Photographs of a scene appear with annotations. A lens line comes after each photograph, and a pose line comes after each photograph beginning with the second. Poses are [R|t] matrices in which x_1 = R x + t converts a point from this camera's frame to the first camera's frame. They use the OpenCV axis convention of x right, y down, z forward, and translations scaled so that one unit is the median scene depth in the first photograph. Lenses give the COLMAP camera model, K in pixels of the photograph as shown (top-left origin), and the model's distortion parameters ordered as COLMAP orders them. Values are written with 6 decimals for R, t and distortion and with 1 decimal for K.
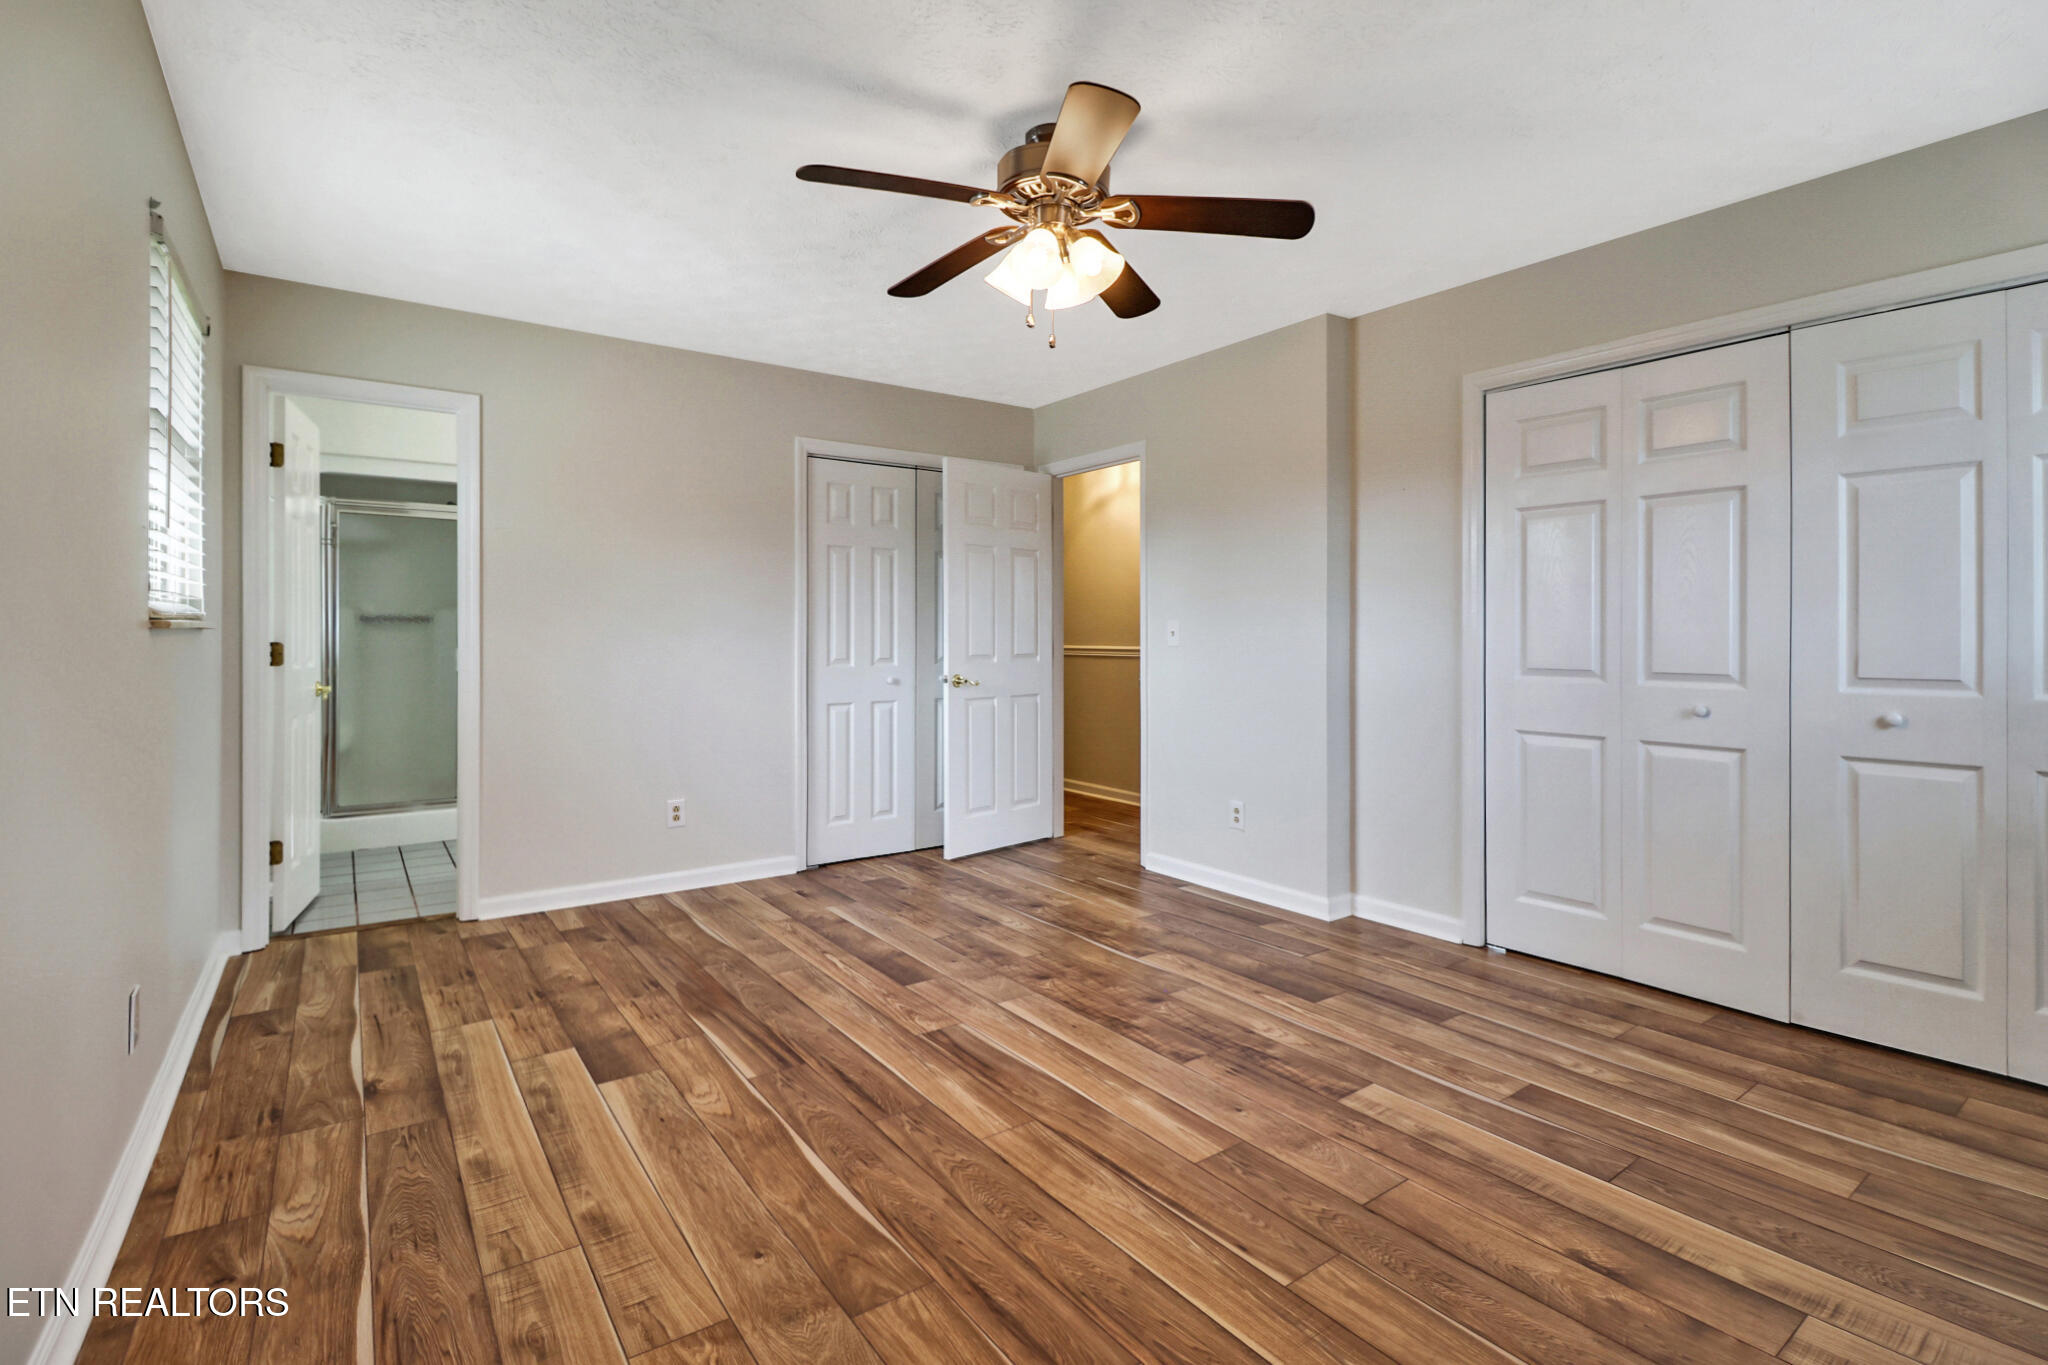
lens RADIAL K [[948.0, 0, 1028.1], [0, 948.0, 649.3], [0, 0, 1]] dist [0.002704, -0.013768]
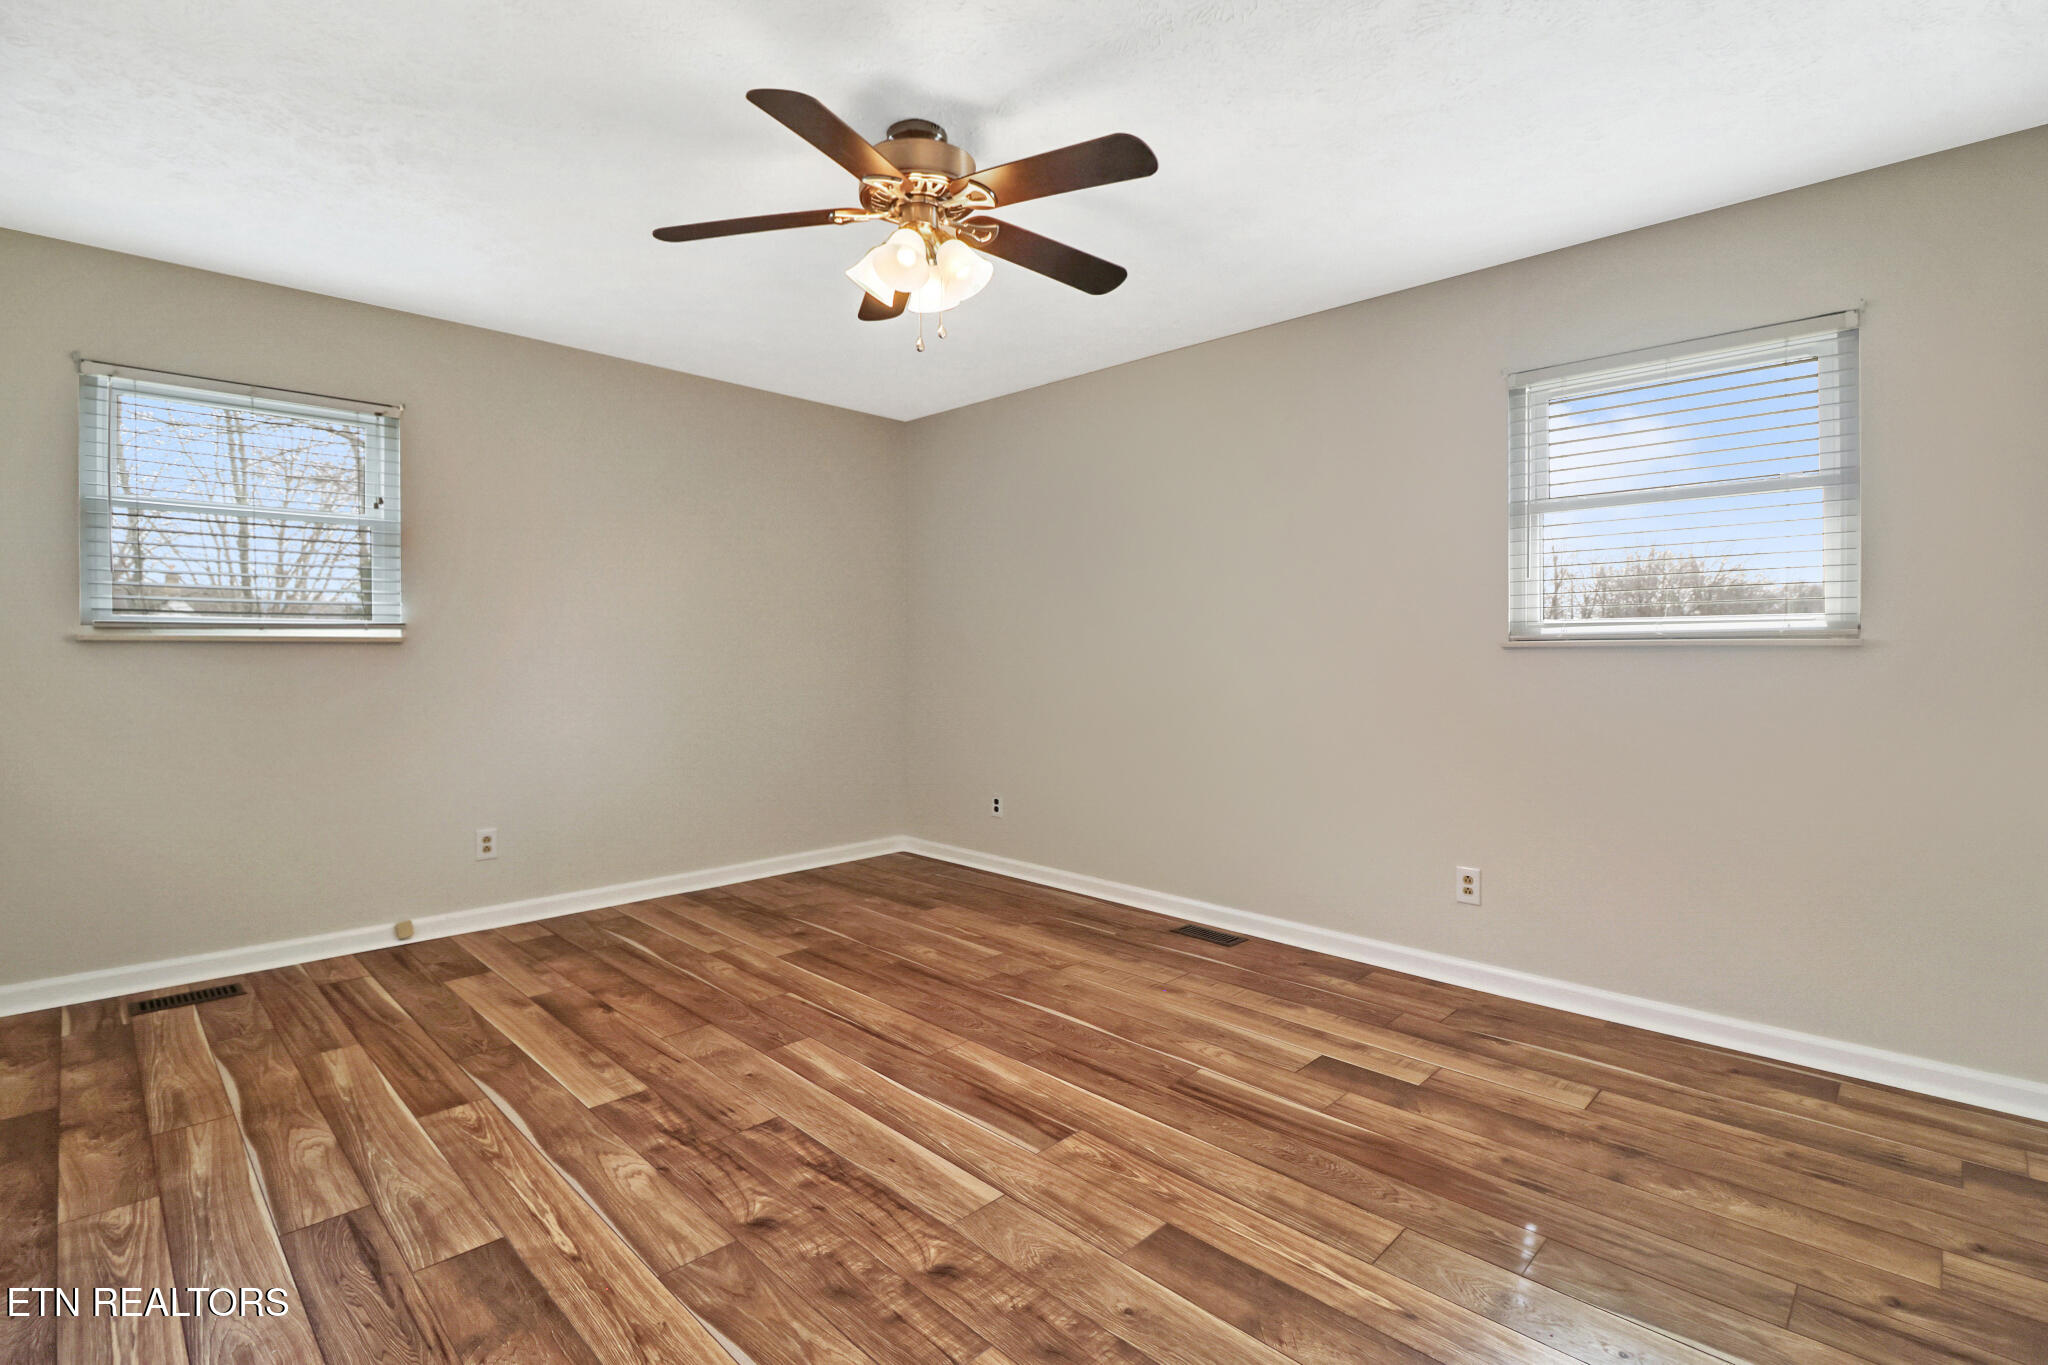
lens RADIAL K [[948.0, 0, 1028.1], [0, 948.0, 649.3], [0, 0, 1]] dist [0.002704, -0.013768]
pose [[-0.986242, -0.005153, -0.165230, 0.075642], [-0.005006, 0.999987, -0.001308, -0.020530], [0.165234, -0.000463, -0.986254, 1.960276]]
